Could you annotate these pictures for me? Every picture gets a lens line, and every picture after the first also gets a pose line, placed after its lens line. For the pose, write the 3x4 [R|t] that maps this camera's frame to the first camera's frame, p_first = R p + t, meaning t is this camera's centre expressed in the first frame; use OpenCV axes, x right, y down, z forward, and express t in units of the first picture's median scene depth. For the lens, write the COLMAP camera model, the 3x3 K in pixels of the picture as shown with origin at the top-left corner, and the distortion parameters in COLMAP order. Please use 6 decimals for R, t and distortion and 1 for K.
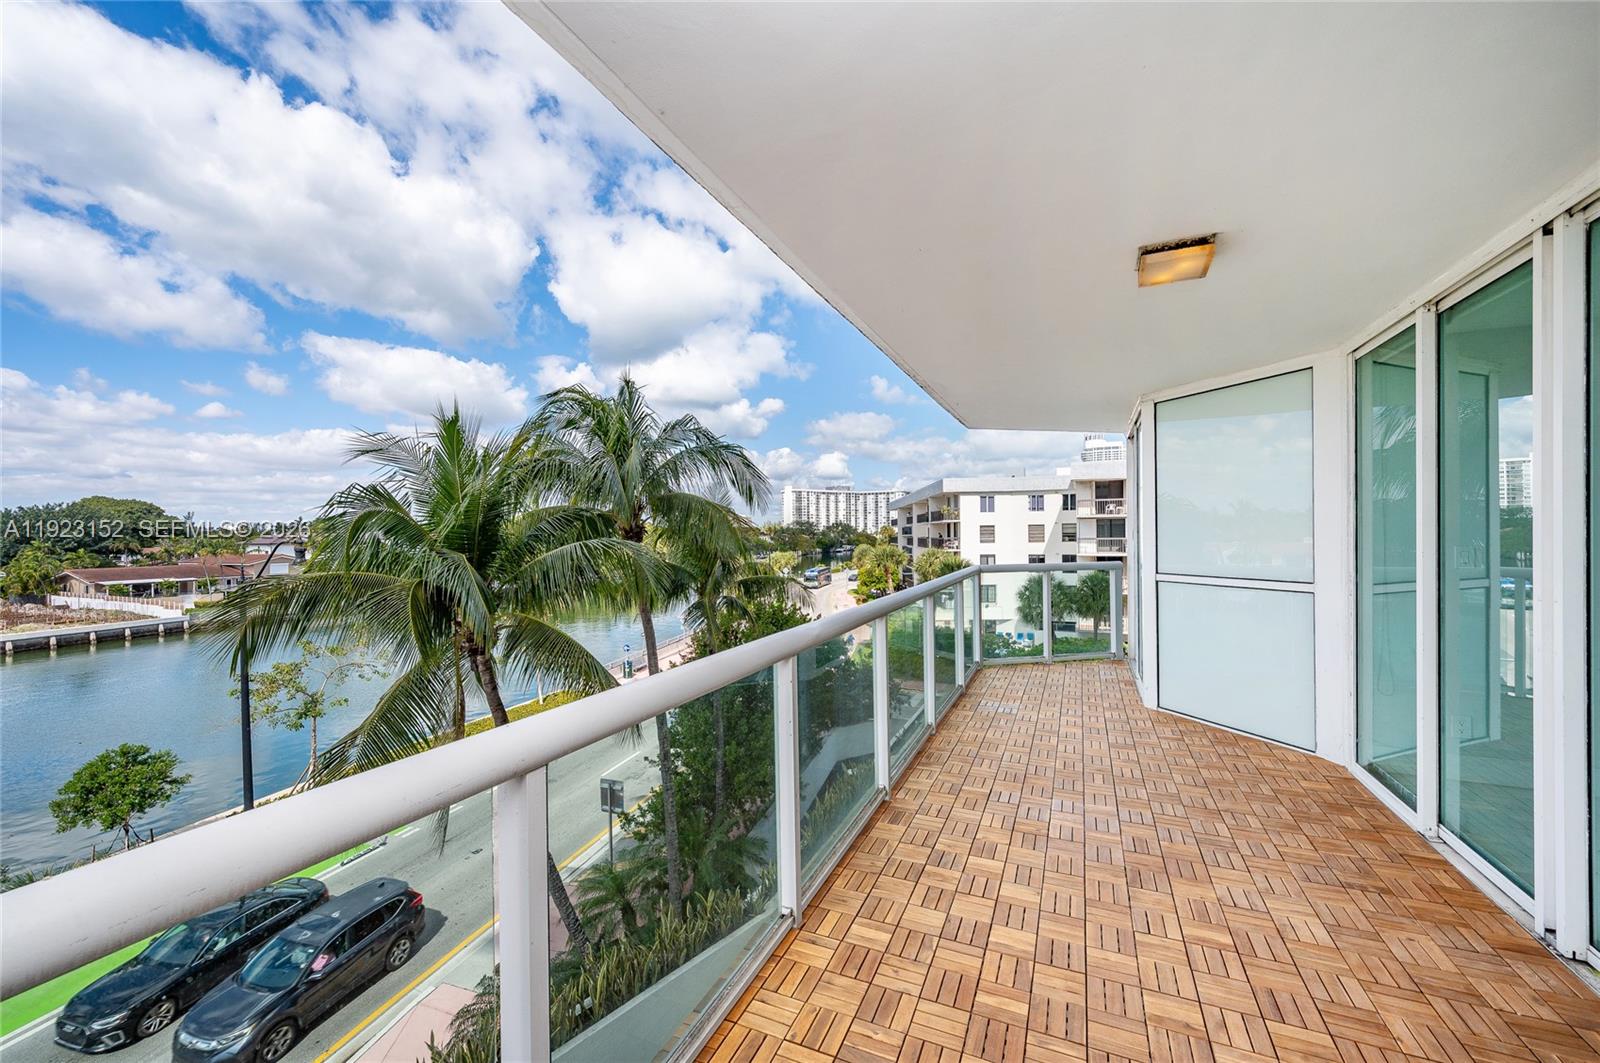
lens RADIAL K [[650.2, 0, 800.0], [0, 650.2, 531.5], [0, 0, 1]] dist [-0.003252, -0.000265]
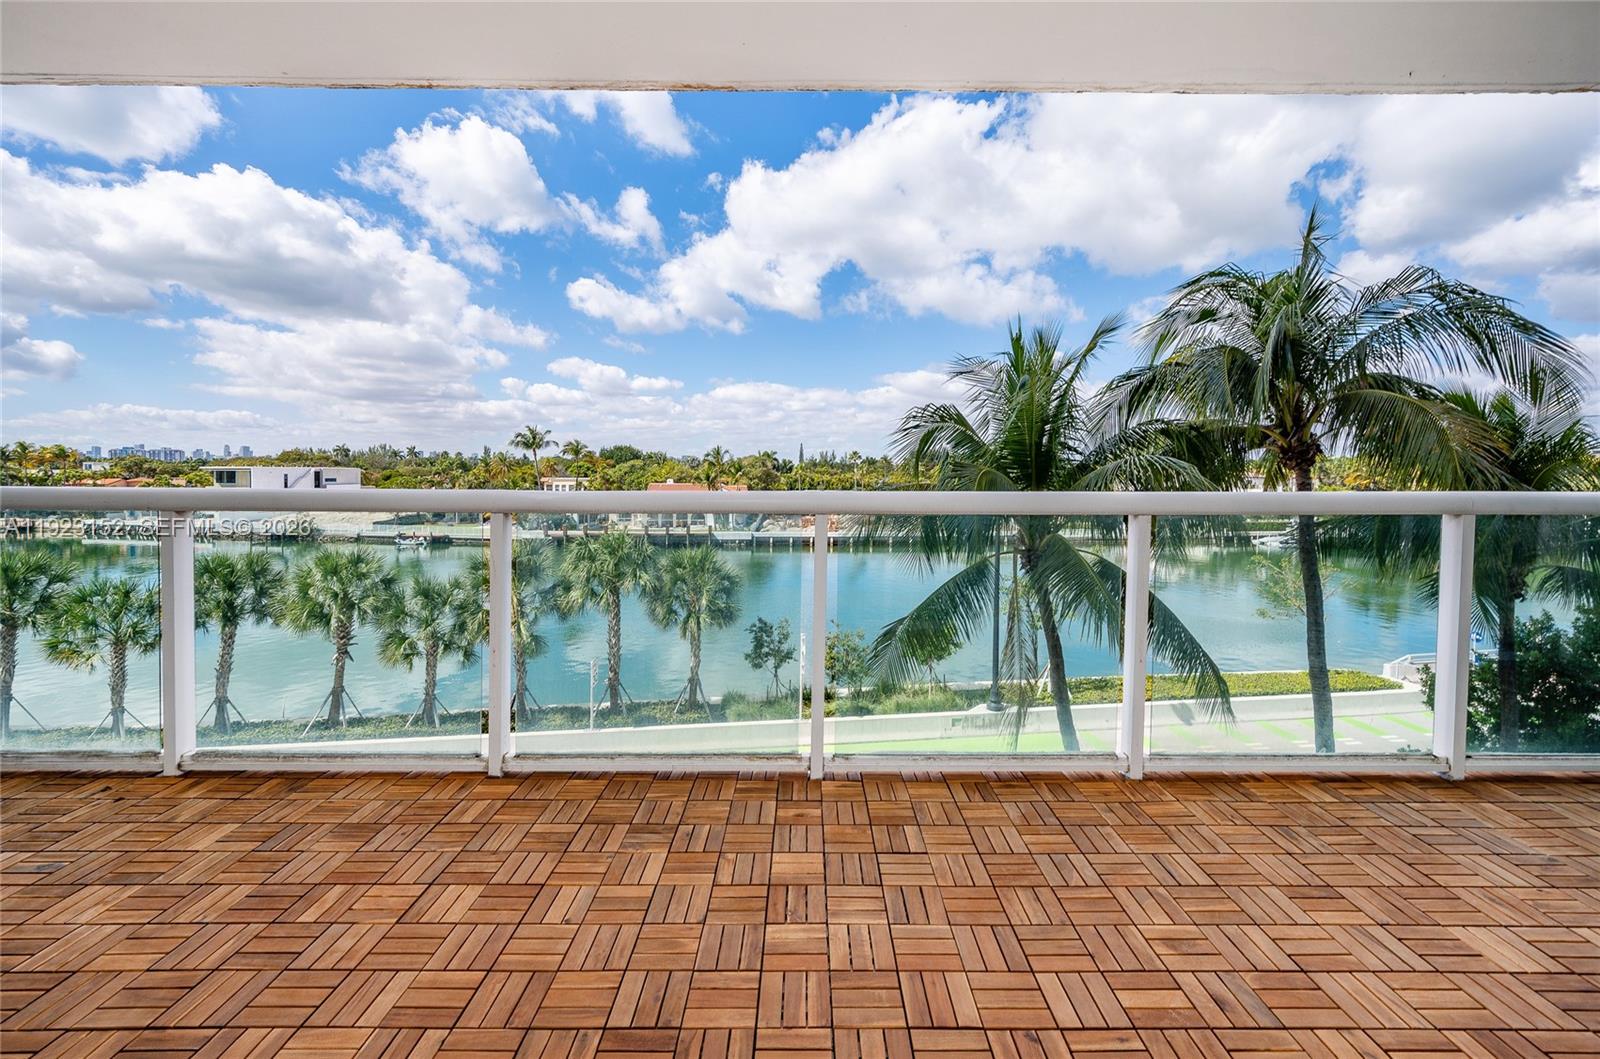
lens RADIAL K [[650.2, 0, 800.0], [0, 650.2, 529.5], [0, 0, 1]] dist [-0.003252, -0.000265]
pose [[0.407885, 0.104475, -0.907036, 0.290122], [-0.008078, 0.993806, 0.110836, 0.020407], [0.912997, -0.037881, 0.406203, 0.267665]]
